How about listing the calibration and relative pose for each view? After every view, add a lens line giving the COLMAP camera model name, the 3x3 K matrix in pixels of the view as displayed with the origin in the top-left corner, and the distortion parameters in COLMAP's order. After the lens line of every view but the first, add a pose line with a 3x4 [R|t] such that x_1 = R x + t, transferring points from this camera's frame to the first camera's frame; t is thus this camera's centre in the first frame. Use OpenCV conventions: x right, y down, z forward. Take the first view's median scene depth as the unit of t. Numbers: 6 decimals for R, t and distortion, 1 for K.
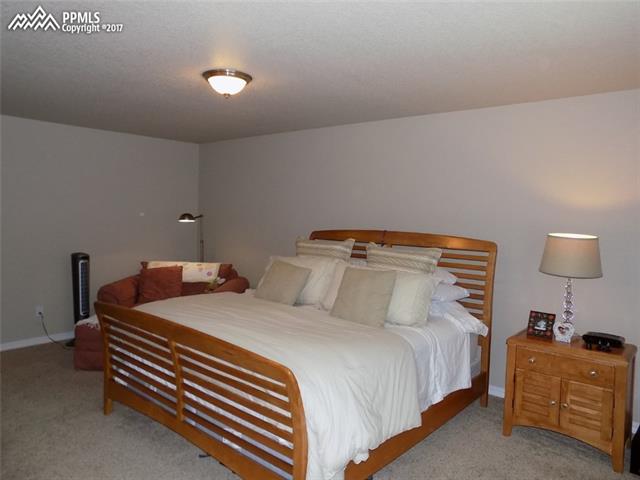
lens RADIAL K [[456.6, 0, 320.5], [0, 456.6, 238.1], [0, 0, 1]] dist [-0.026298, 0.000907]
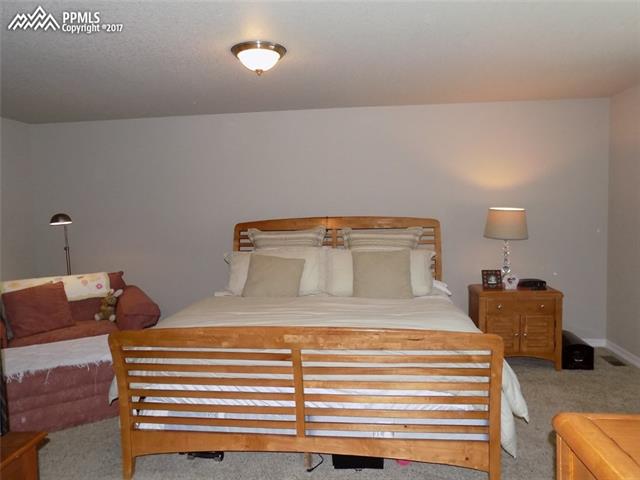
lens RADIAL K [[456.6, 0, 321.4], [0, 456.6, 242.8], [0, 0, 1]] dist [-0.026298, 0.000907]
pose [[0.829563, -0.094093, 0.550429, -0.585090], [0.078129, 0.995563, 0.052437, -0.017560], [-0.552921, -0.000496, 0.833234, 0.182171]]
